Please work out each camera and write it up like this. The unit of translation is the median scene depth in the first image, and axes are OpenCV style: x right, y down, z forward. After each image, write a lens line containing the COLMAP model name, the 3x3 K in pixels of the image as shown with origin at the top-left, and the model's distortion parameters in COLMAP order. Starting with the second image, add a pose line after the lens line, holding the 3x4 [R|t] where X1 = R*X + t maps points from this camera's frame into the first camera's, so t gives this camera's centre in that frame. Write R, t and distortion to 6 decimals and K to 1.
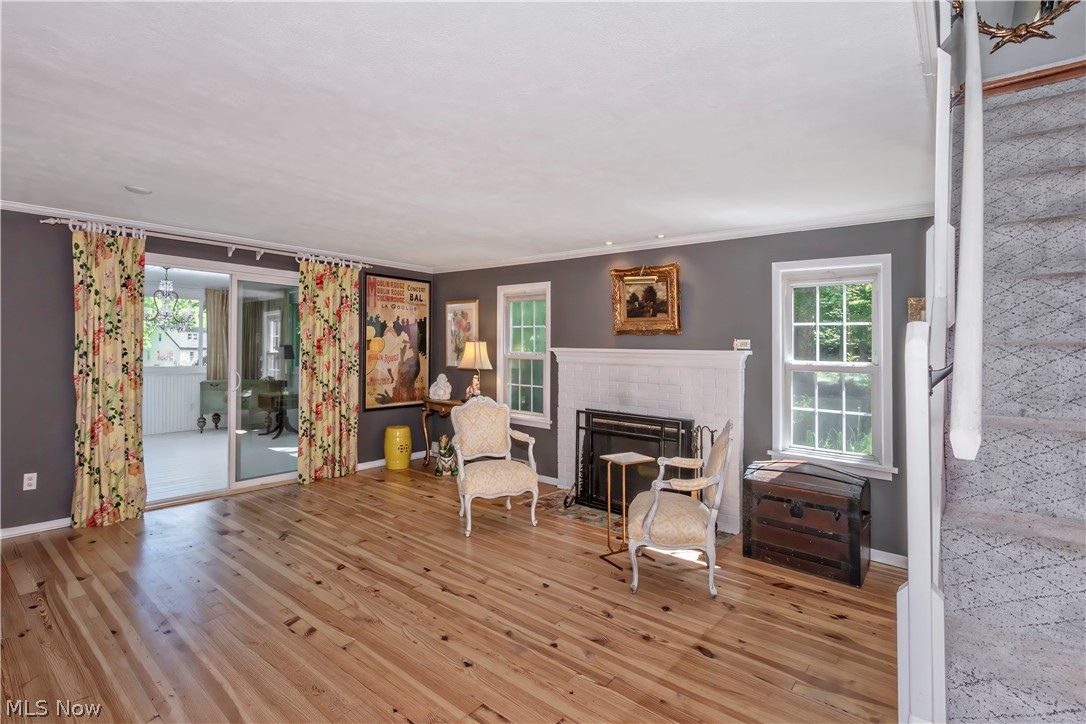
lens RADIAL K [[500.8, 0, 585.6], [0, 500.8, 338.9], [0, 0, 1]] dist [-0.011052, 0.000811]
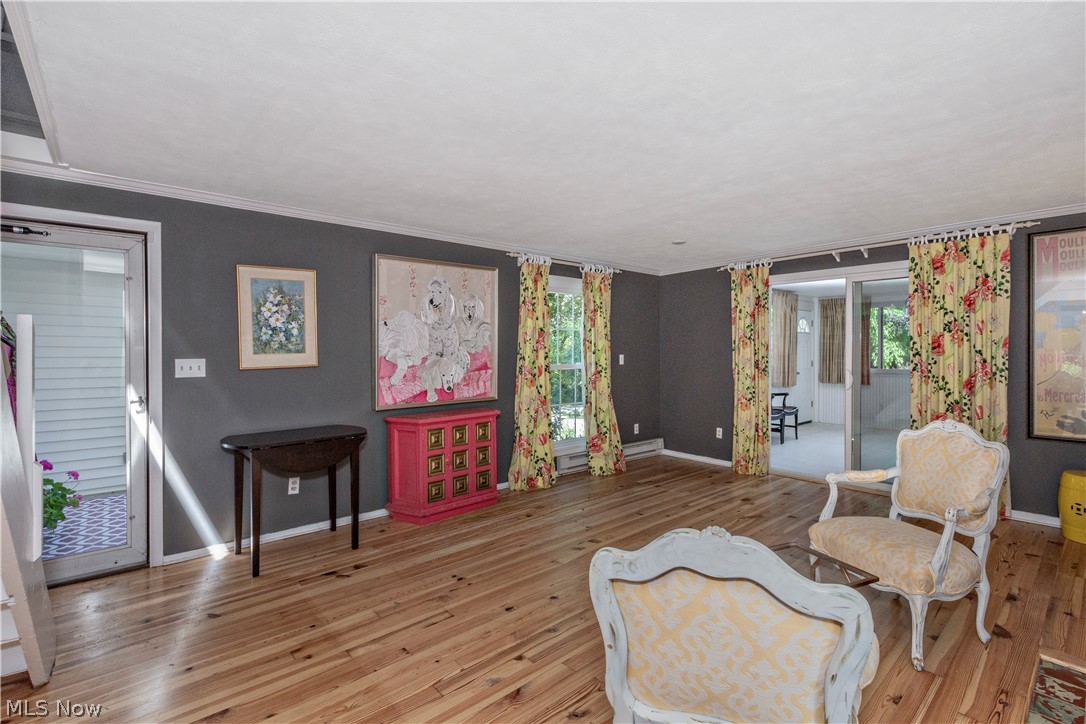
lens RADIAL K [[496.2, 0, 580.2], [0, 496.2, 359.8], [0, 0, 1]] dist [0.001443, 0.000053]
pose [[-0.189474, 0.008309, -0.981851, 0.431523], [0.024081, 0.999703, 0.003813, 0.026190], [0.981590, -0.022921, -0.189618, 0.672760]]
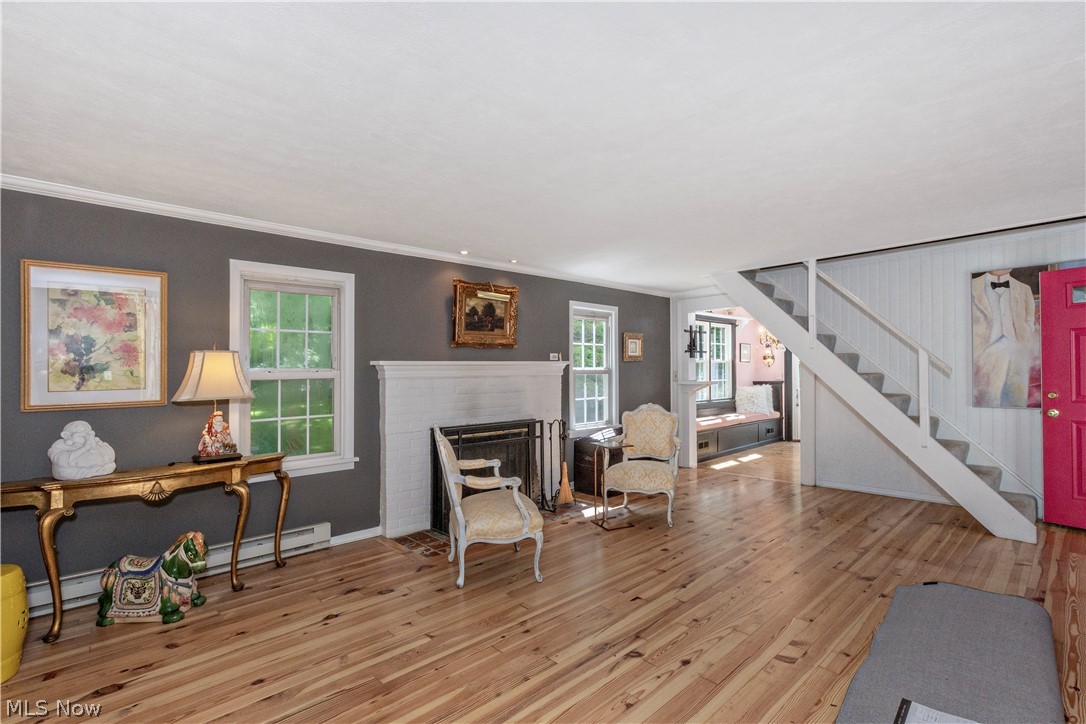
lens RADIAL K [[447.7, 0, 550.5], [0, 447.7, 366.2], [0, 0, 1]] dist [-0.001740, 0.000224]
pose [[0.234940, -0.018008, 0.971843, -0.801183], [-0.006997, 0.999771, 0.020217, 0.010732], [-0.971985, -0.011550, 0.234761, 0.669429]]
